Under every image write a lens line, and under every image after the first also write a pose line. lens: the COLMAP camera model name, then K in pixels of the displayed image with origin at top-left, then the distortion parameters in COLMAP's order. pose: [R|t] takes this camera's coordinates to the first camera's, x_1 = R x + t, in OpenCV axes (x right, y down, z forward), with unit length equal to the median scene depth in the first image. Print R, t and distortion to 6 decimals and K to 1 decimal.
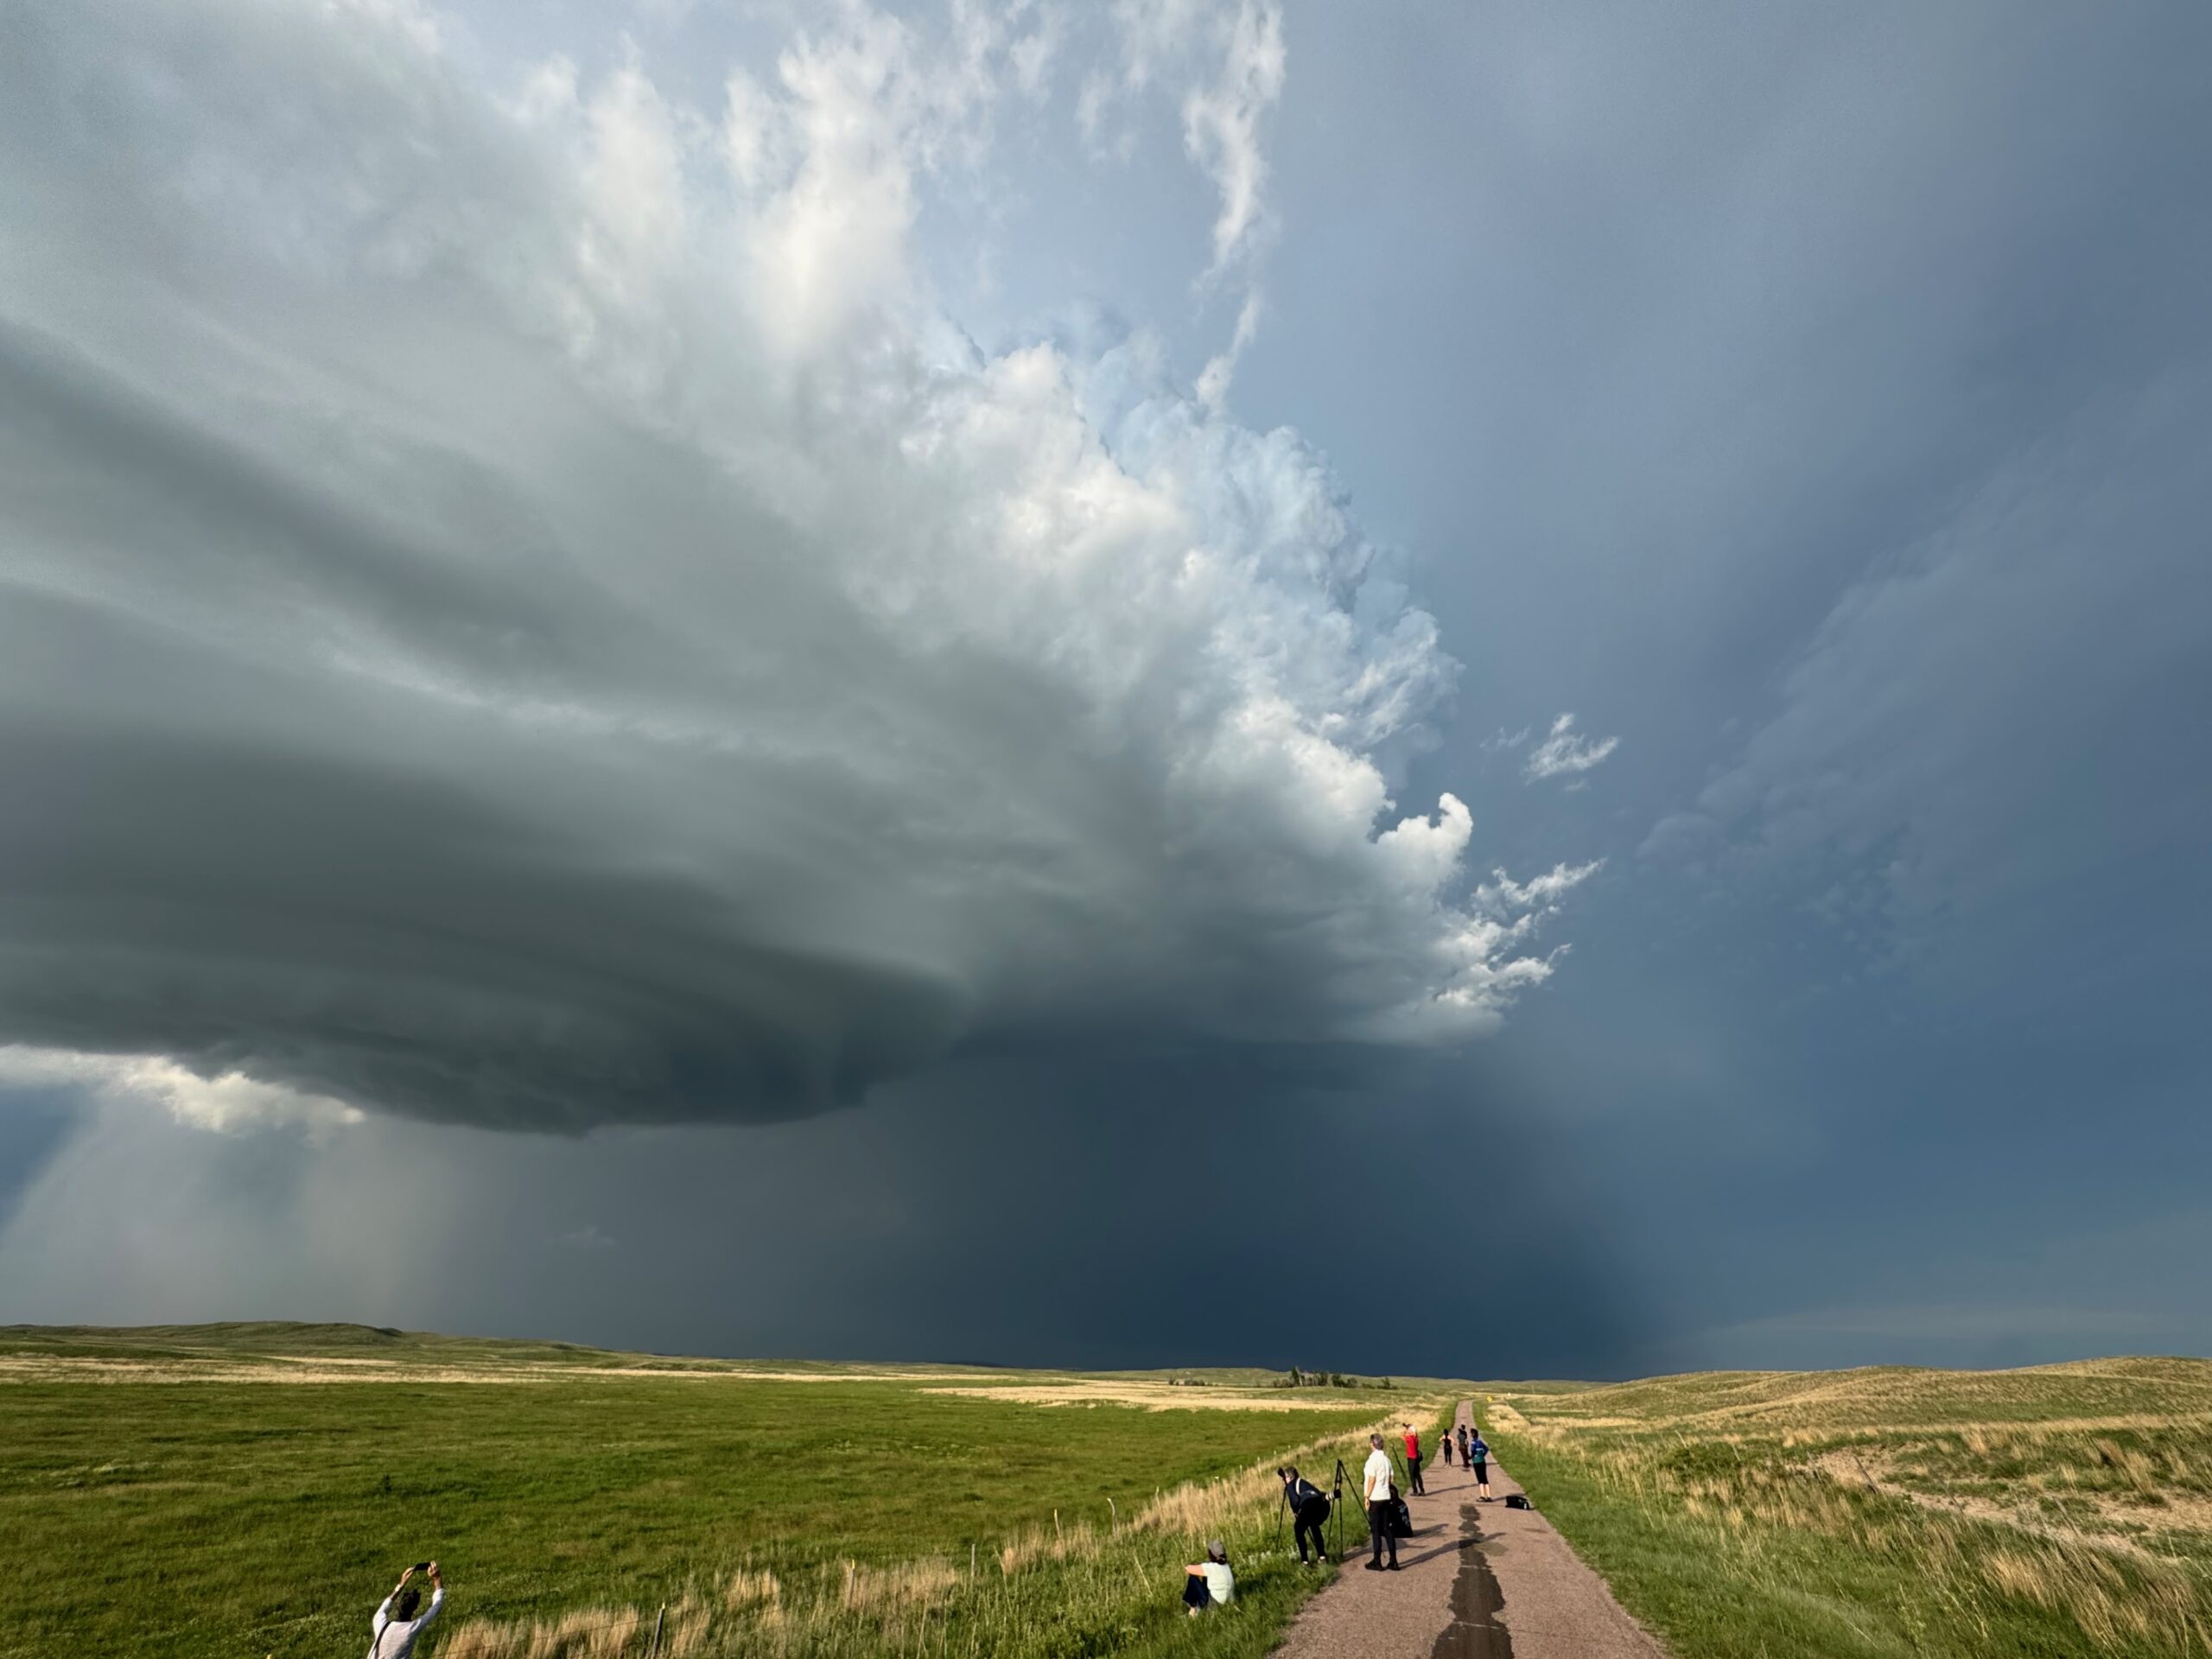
lens RADIAL K [[879.6, 0, 1096.8], [0, 879.6, 800.1], [0, 0, 1]] dist [-0.002215, 0.000639]
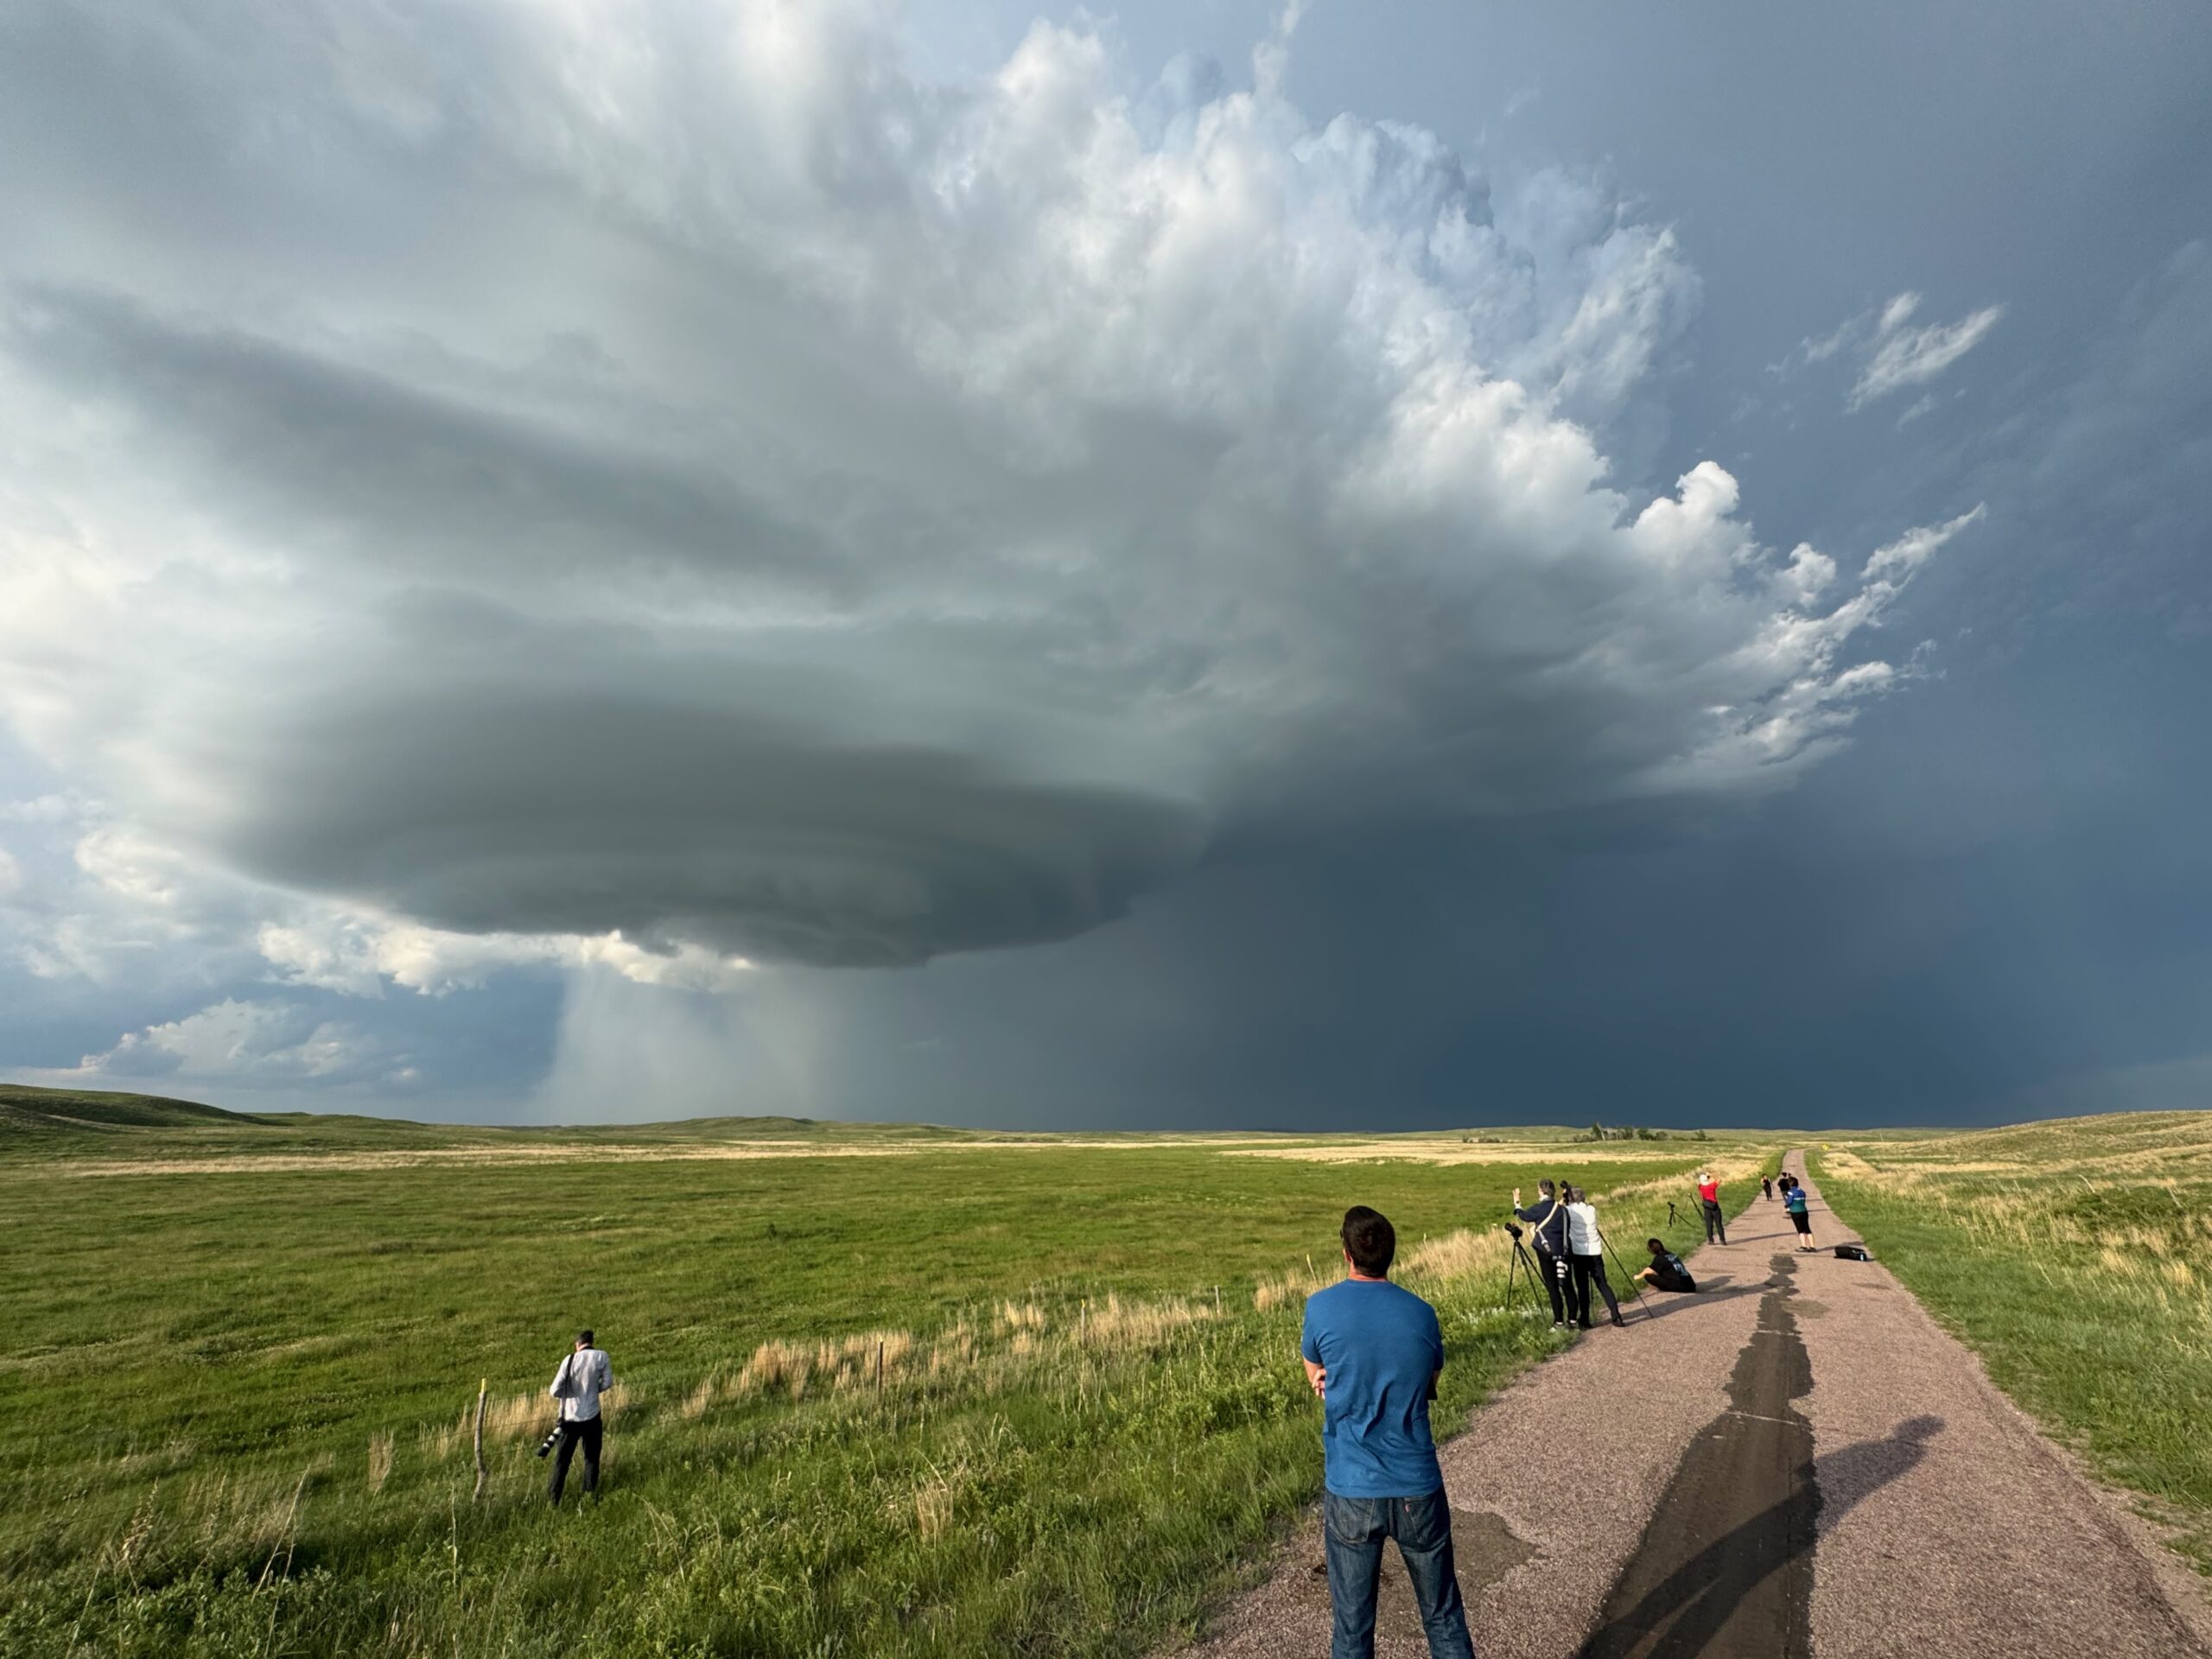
lens RADIAL K [[879.6, 0, 1094.6], [0, 879.6, 808.4], [0, 0, 1]] dist [-0.002215, 0.000639]
pose [[0.952953, -0.129769, -0.273935, 0.018437], [0.185968, 0.963953, 0.190291, 0.022383], [0.239367, -0.232281, 0.942735, 0.032087]]
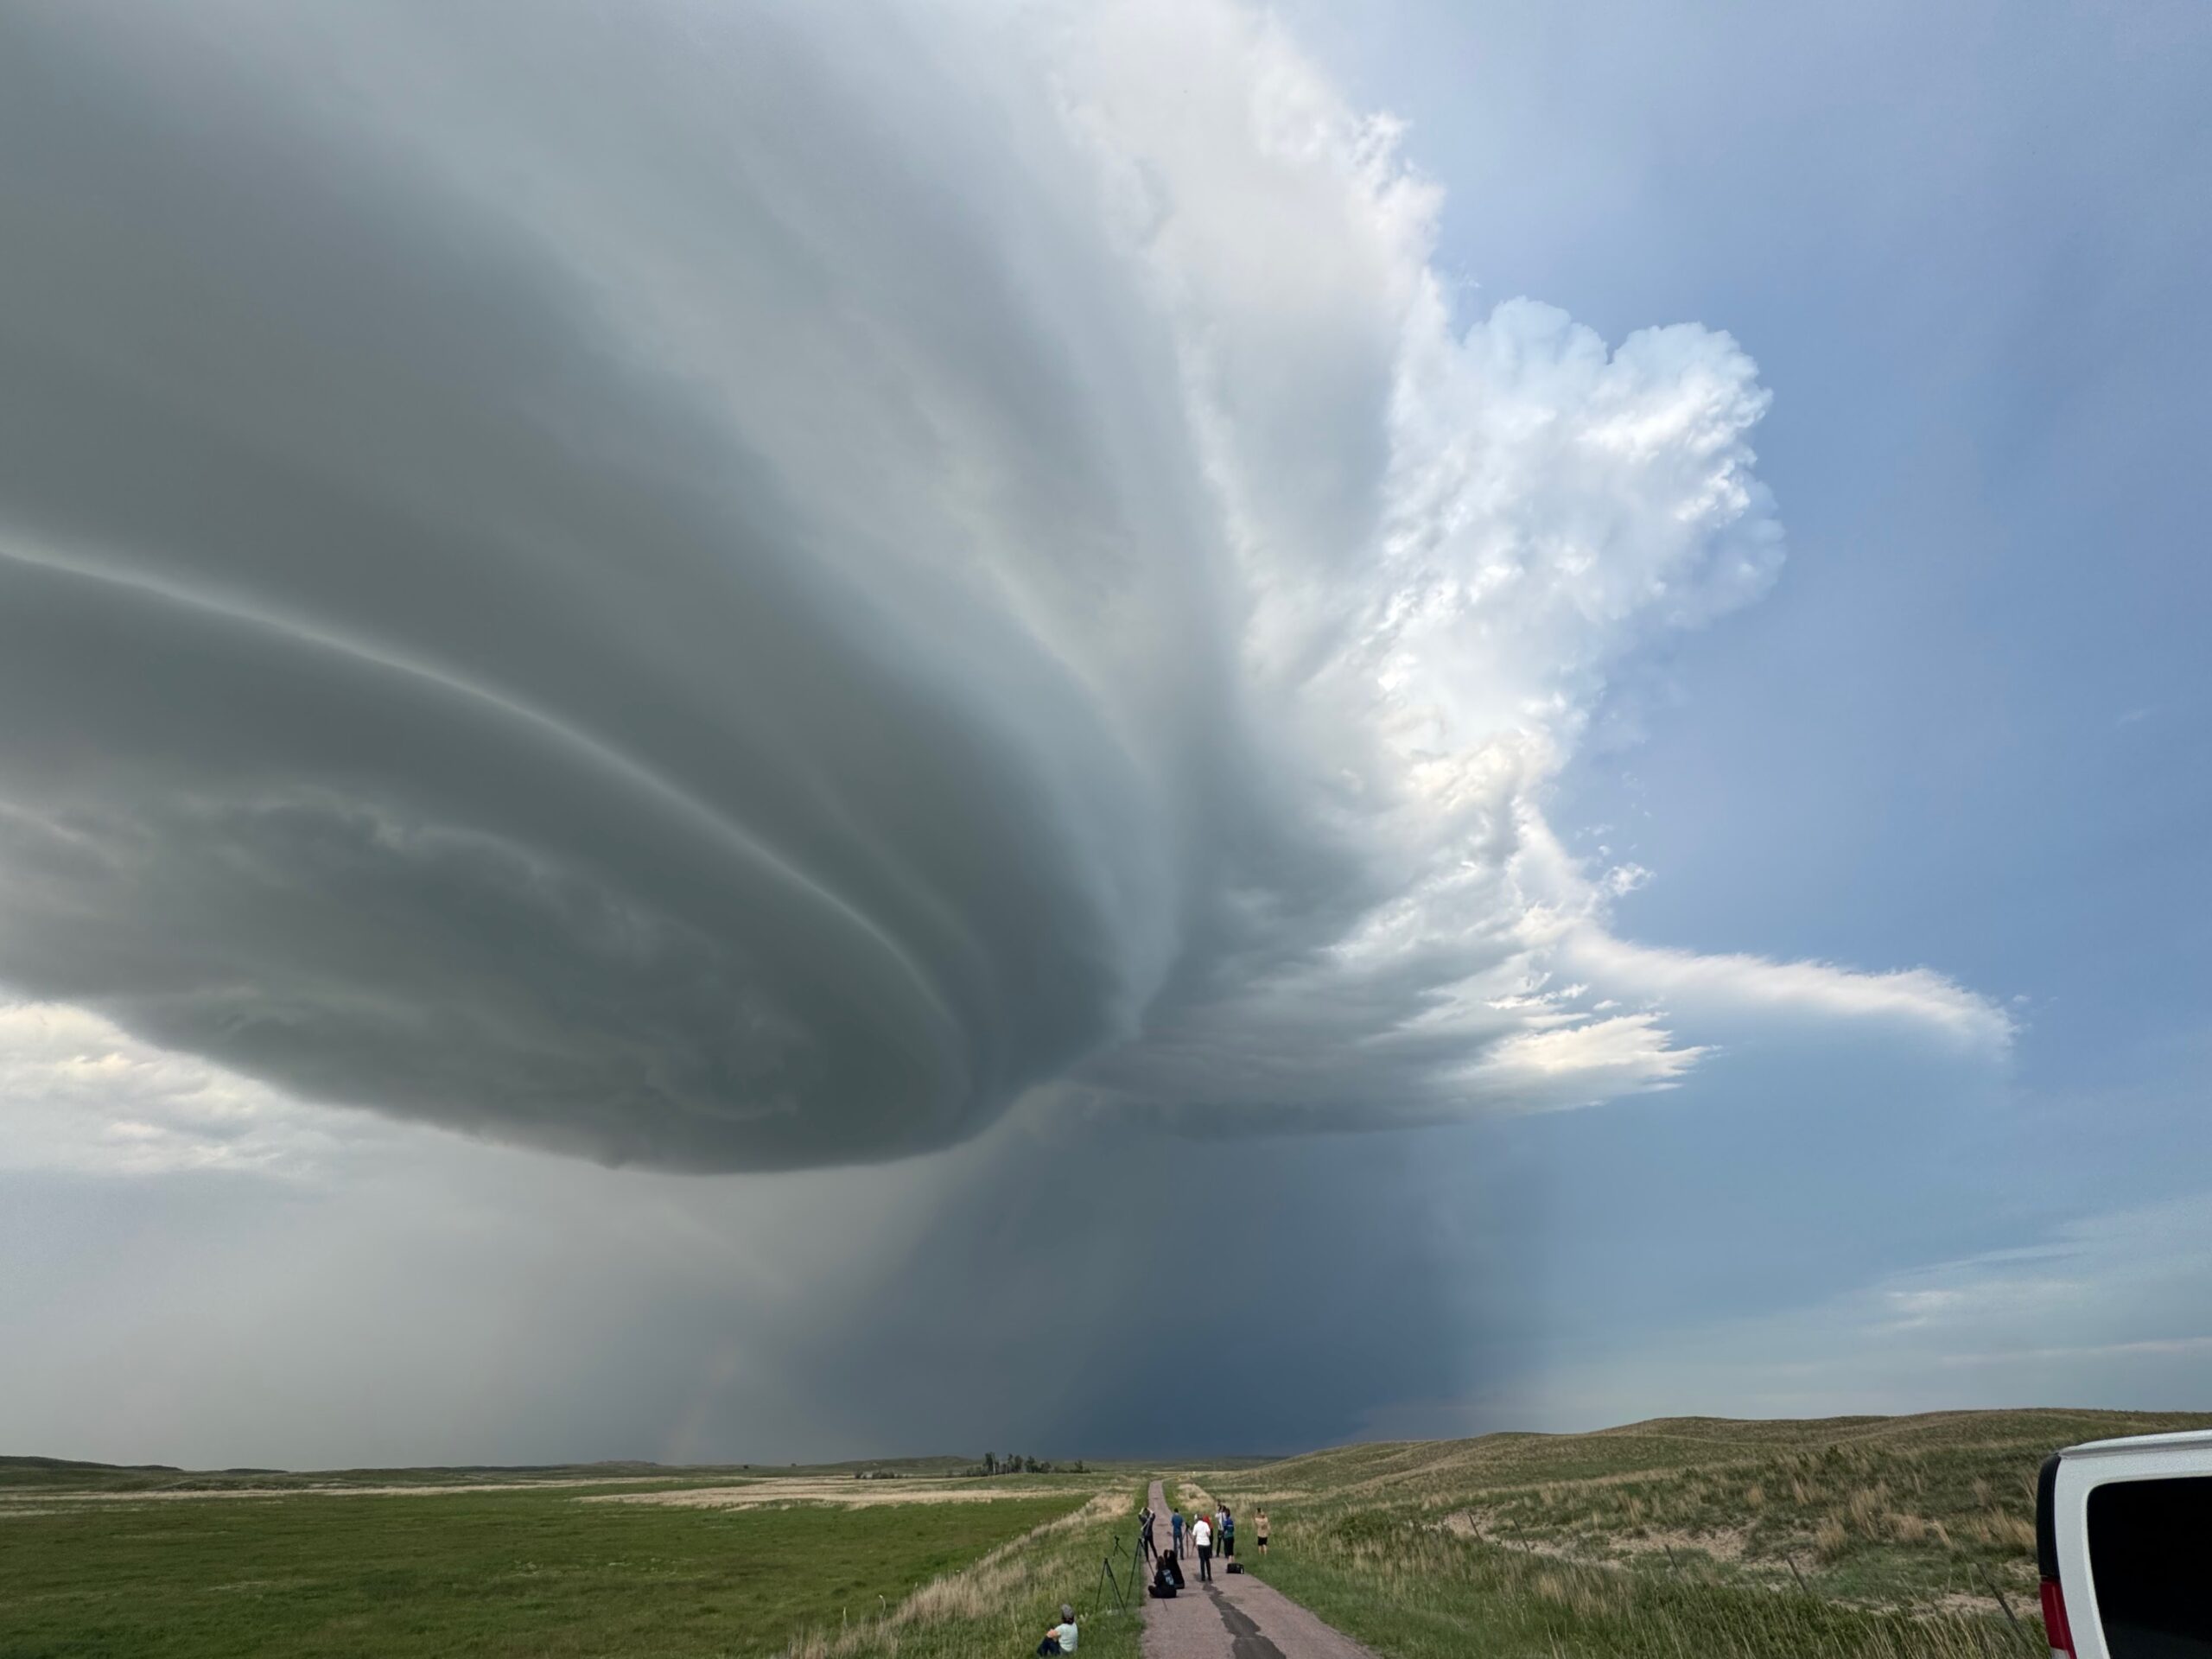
lens RADIAL K [[879.6, 0, 1107.1], [0, 879.6, 793.4], [0, 0, 1]] dist [-0.002215, 0.000639]
pose [[0.955712, 0.149271, 0.253638, -0.047895], [-0.130655, 0.987441, -0.088819, -0.041647], [-0.263711, 0.051746, 0.963213, -0.057320]]
